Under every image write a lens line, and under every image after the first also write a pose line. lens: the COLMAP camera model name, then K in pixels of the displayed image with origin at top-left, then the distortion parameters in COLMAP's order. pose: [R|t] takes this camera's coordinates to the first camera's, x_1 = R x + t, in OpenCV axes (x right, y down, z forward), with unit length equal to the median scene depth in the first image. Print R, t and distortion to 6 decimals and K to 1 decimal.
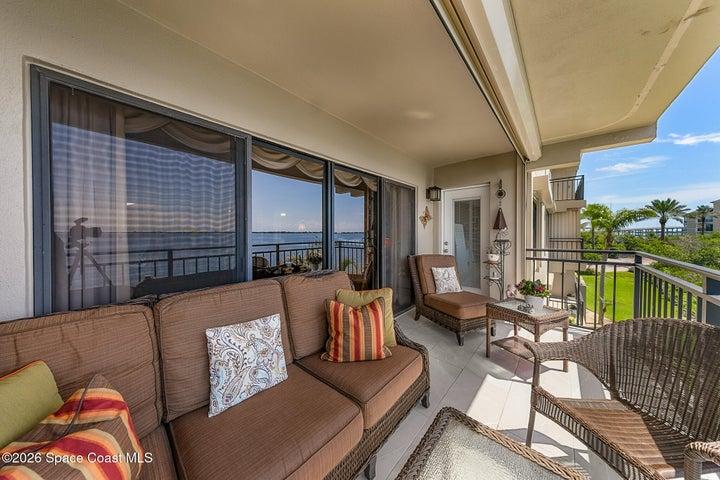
lens RADIAL K [[229.6, 0, 362.8], [0, 229.6, 234.9], [0, 0, 1]] dist [0.007949, 0.000055]
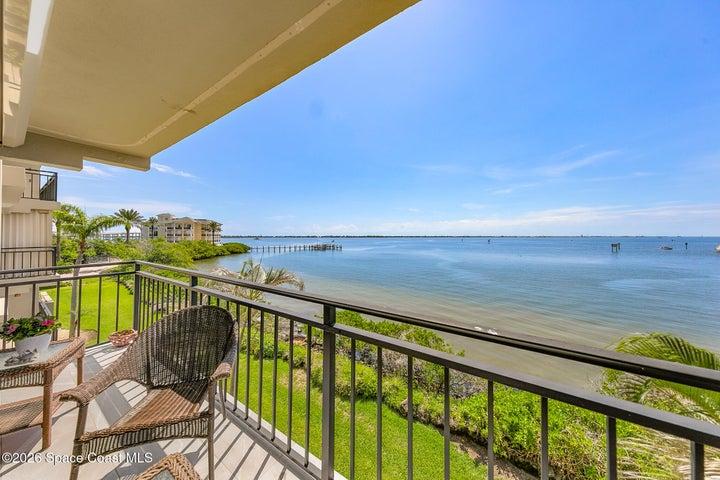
lens RADIAL K [[229.6, 0, 361.1], [0, 229.6, 234.7], [0, 0, 1]] dist [0.007949, 0.000055]
pose [[-0.144026, 0.007331, 0.989547, -0.115719], [0.006410, 0.999958, -0.006475, -0.037302], [-0.989553, 0.005411, -0.144067, 0.036552]]
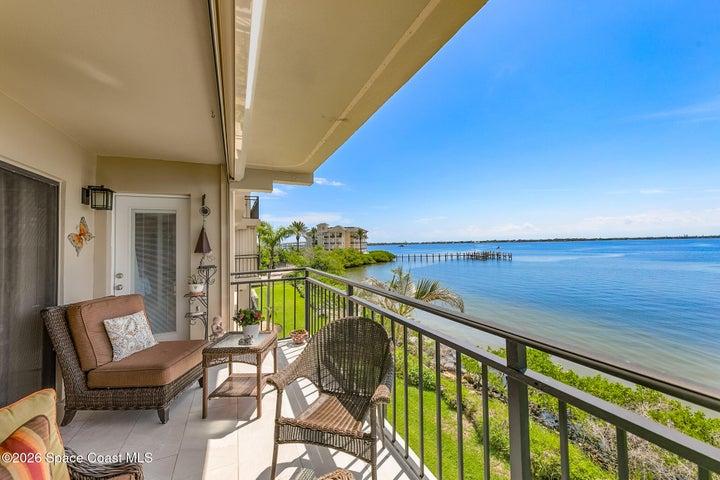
lens RADIAL K [[281.0, 0, 357.9], [0, 281.0, 233.6], [0, 0, 1]] dist [0.010300, 0.000076]
pose [[0.419995, 0.024238, 0.907203, -0.102404], [0.028052, 0.998819, -0.039673, -0.038843], [-0.907093, 0.042111, 0.418819, 0.060025]]
